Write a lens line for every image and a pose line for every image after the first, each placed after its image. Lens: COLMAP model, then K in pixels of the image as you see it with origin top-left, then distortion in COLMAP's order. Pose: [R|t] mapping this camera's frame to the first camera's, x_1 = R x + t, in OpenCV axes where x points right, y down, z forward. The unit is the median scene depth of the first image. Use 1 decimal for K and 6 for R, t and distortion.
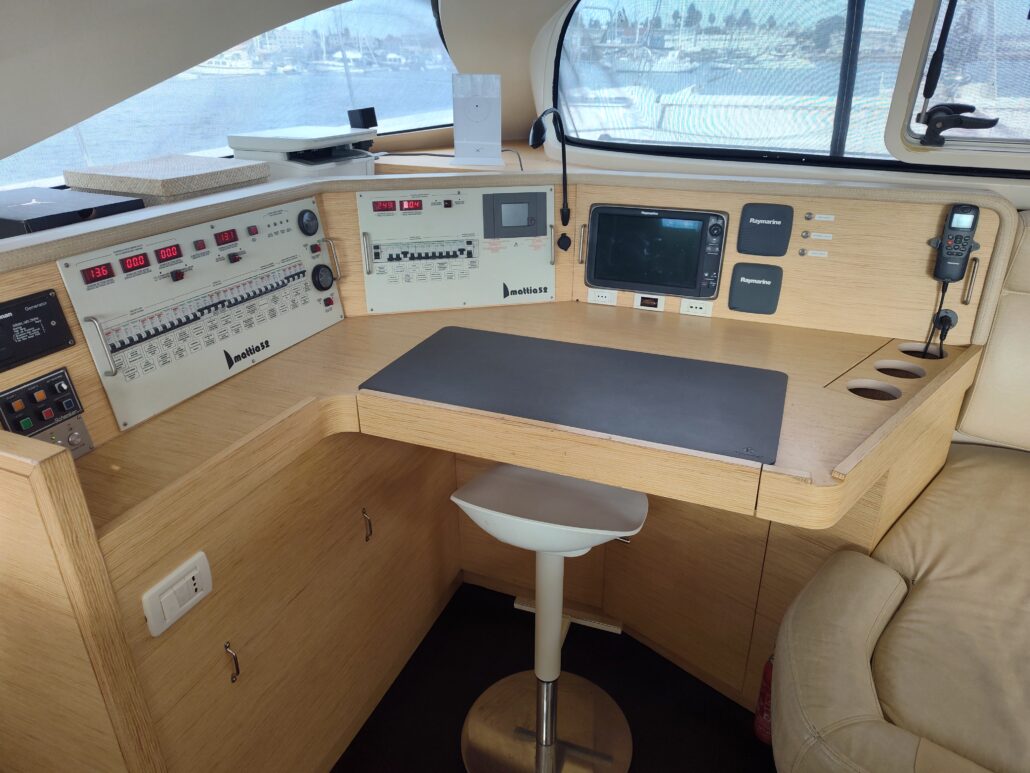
lens RADIAL K [[701.7, 0, 513.3], [0, 701.7, 397.2], [0, 0, 1]] dist [0.058690, -0.069856]
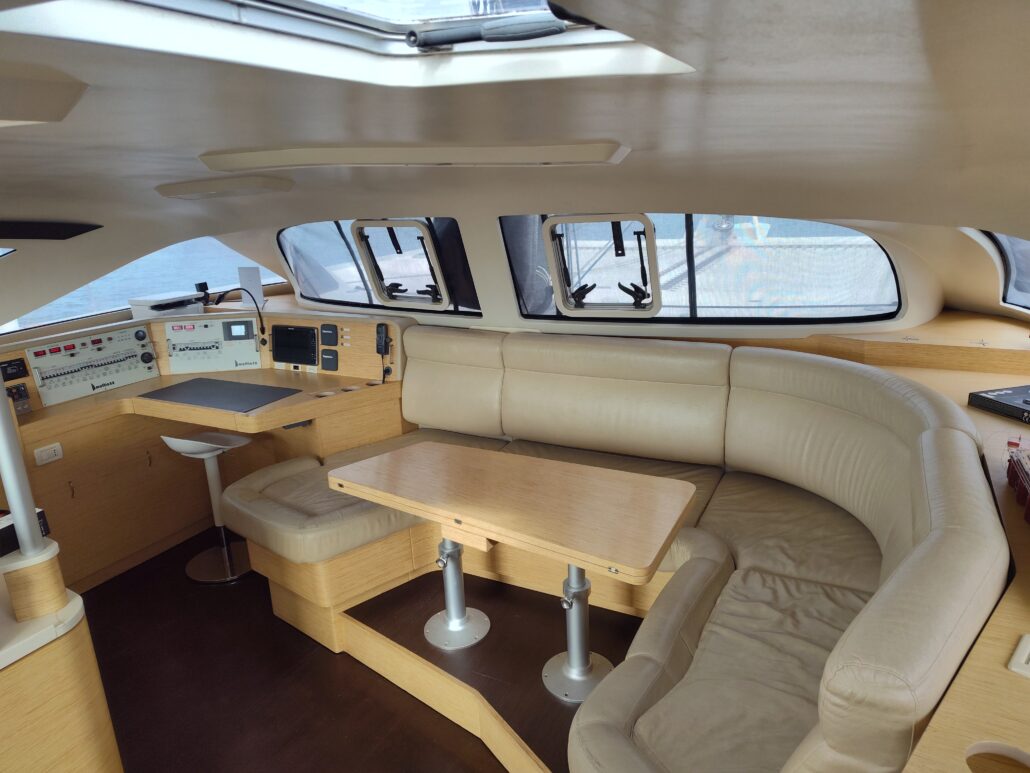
lens RADIAL K [[705.6, 0, 515.0], [0, 705.6, 386.5], [0, 0, 1]] dist [-0.000502, -0.004549]
pose [[0.995397, -0.012182, -0.095058, 1.166972], [-0.003925, 0.985874, -0.167441, 0.312848], [0.095755, 0.167043, 0.981289, -1.176122]]
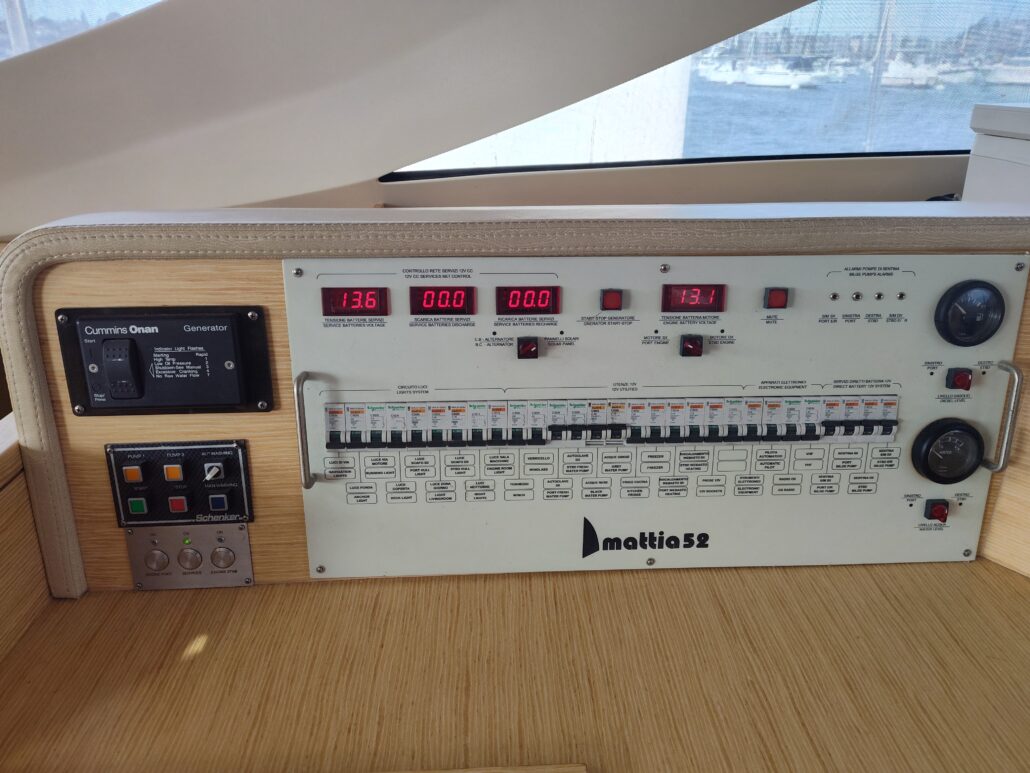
lens RADIAL K [[727.2, 0, 514.1], [0, 727.2, 398.0], [0, 0, 1]] dist [0.019625, -0.006568]
pose [[0.436224, 0.375610, -0.817695, -0.052935], [-0.389775, 0.897913, 0.204521, -0.181397], [0.811039, 0.229500, 0.538095, 0.566488]]
